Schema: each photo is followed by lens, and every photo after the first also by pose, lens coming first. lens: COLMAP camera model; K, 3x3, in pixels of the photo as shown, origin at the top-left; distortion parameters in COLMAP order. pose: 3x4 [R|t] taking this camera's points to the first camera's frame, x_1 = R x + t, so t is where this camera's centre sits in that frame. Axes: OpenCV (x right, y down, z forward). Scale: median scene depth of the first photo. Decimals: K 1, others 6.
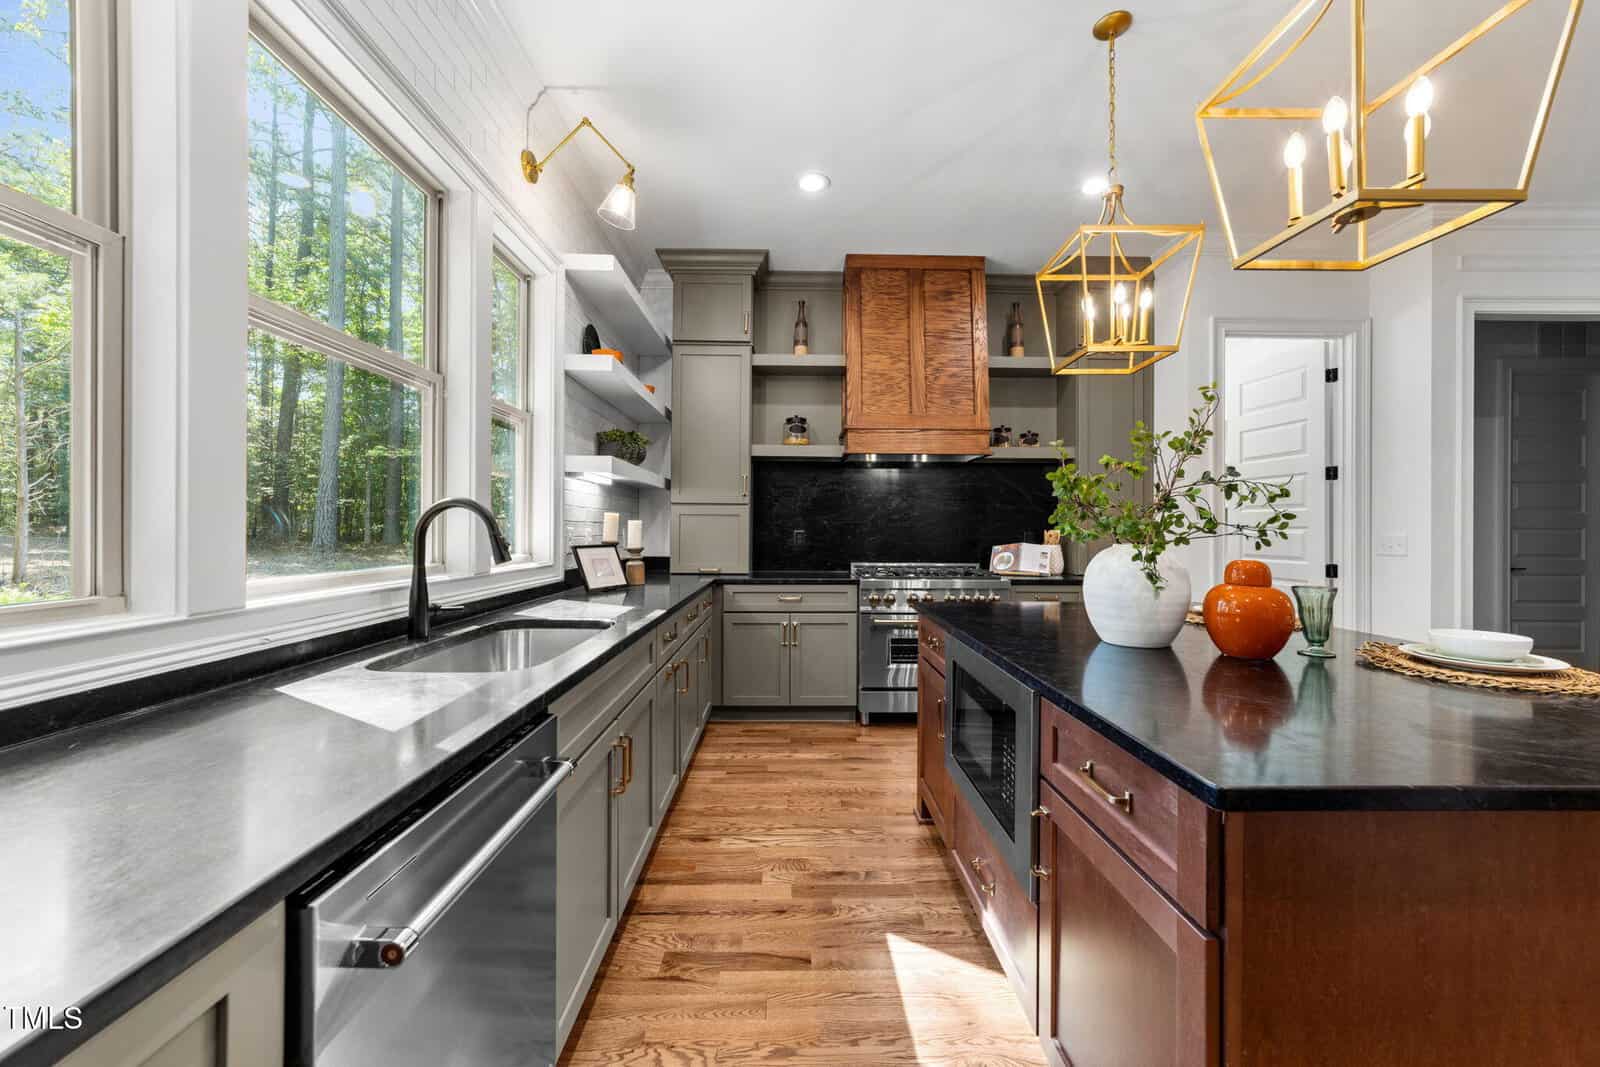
lens RADIAL K [[608.6, 0, 800.4], [0, 608.6, 537.2], [0, 0, 1]] dist [-0.015710, 0.007252]
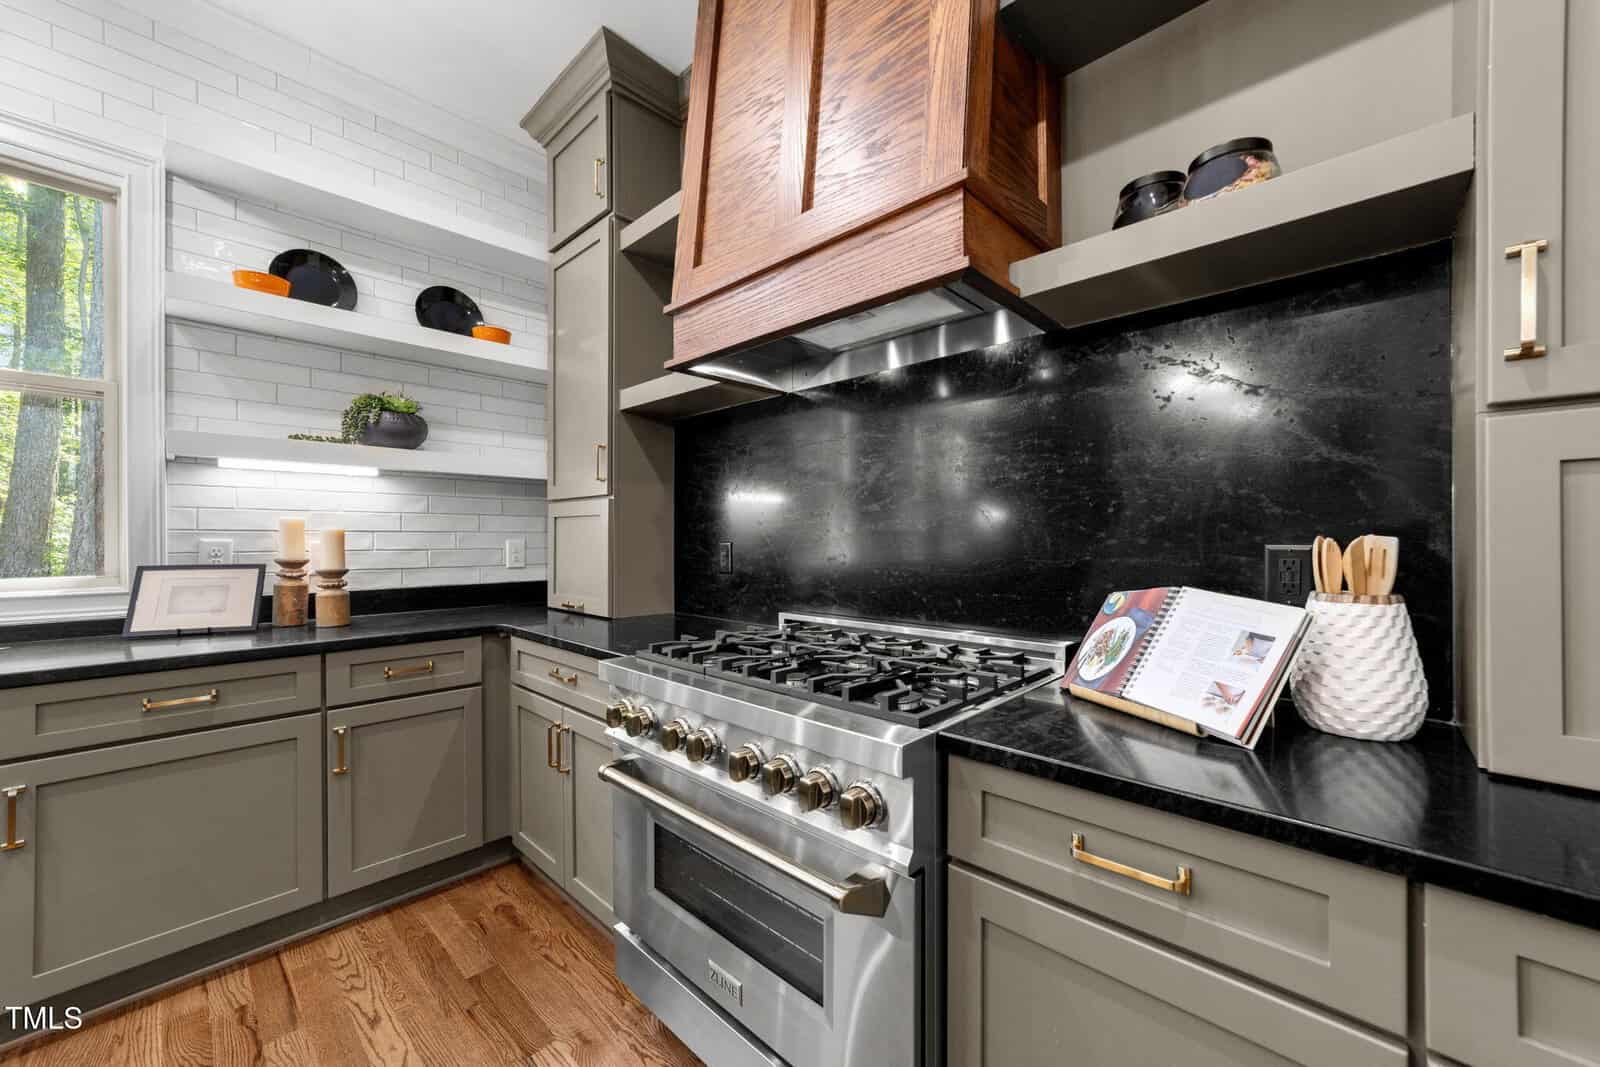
lens RADIAL K [[608.6, 0, 800.4], [0, 608.6, 537.2], [0, 0, 1]] dist [-0.015710, 0.007252]
pose [[0.710128, -0.005337, -0.704052, 0.441614], [0.004809, 0.999985, -0.002731, -0.012580], [0.704056, -0.001447, 0.710143, 0.724466]]
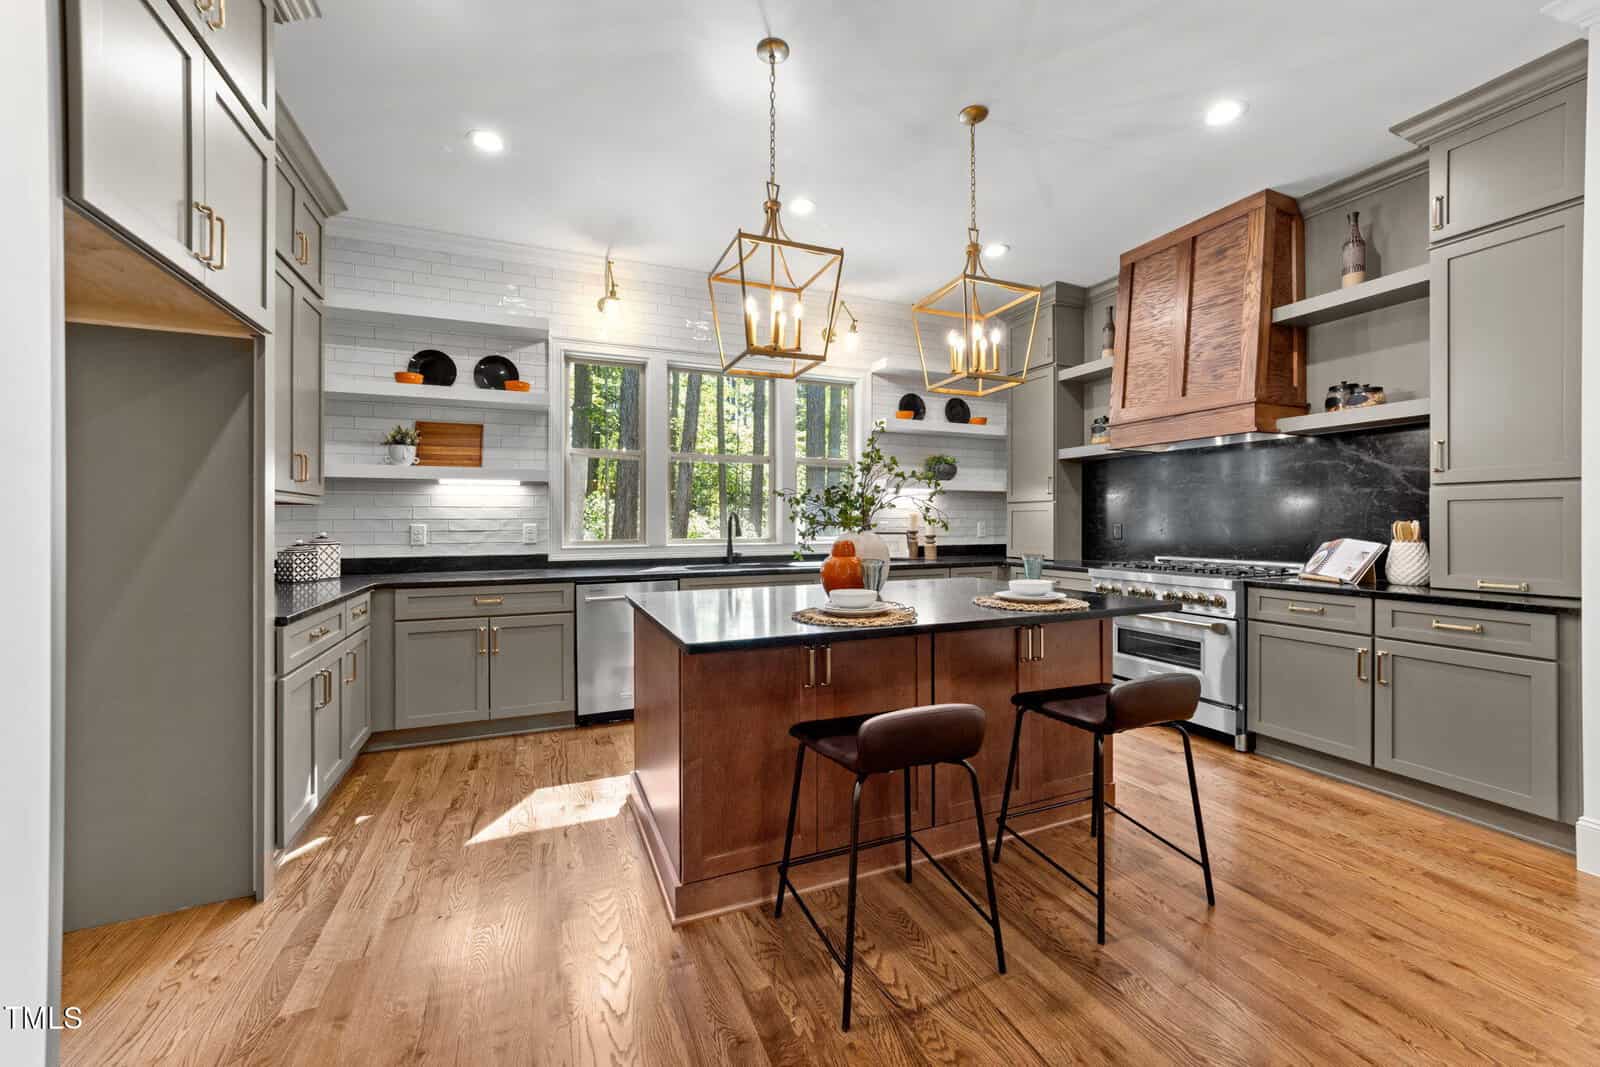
lens RADIAL K [[616.4, 0, 802.3], [0, 616.4, 520.9], [0, 0, 1]] dist [-0.015789, 0.007363]
pose [[0.377397, -0.006234, -0.926031, 0.827848], [0.002639, 0.999981, -0.005656, -0.010556], [0.926048, -0.000309, 0.377406, 0.107124]]
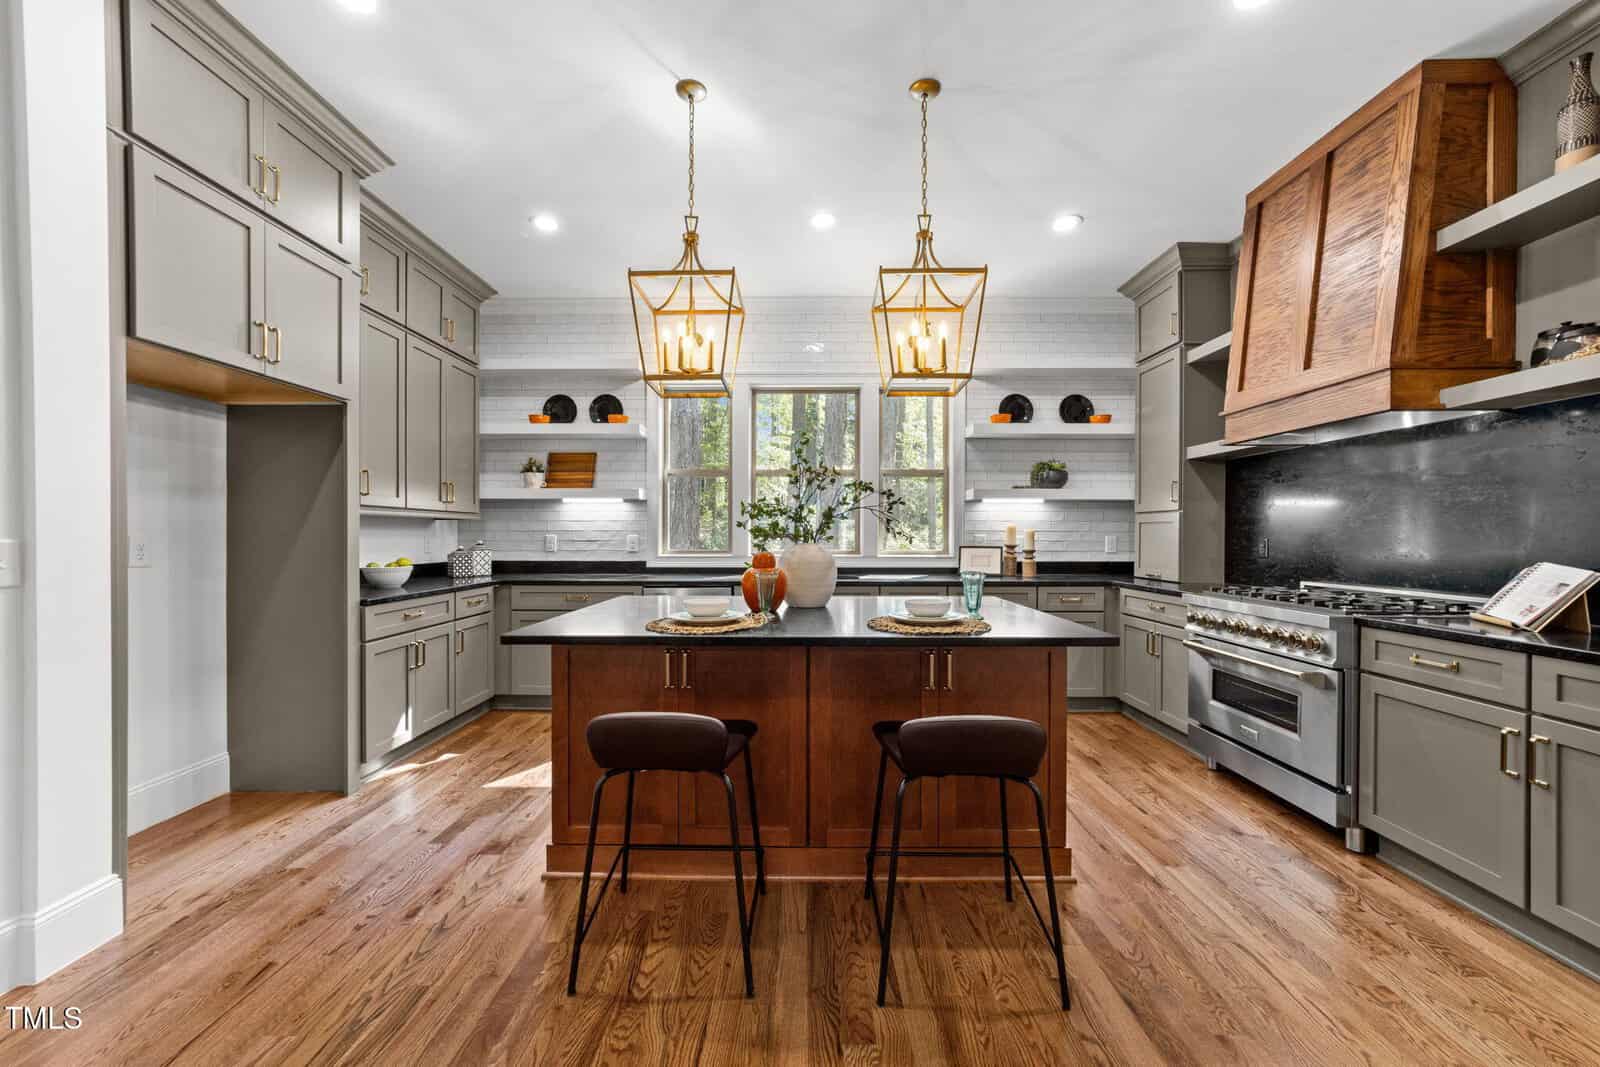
lens RADIAL K [[608.6, 0, 800.4], [0, 608.6, 537.2], [0, 0, 1]] dist [-0.015710, 0.007252]
pose [[-0.025703, 0.000224, -0.999670, 0.889654], [-0.003277, 0.999995, 0.000308, -0.009861], [0.999664, 0.003283, -0.025702, 0.426078]]
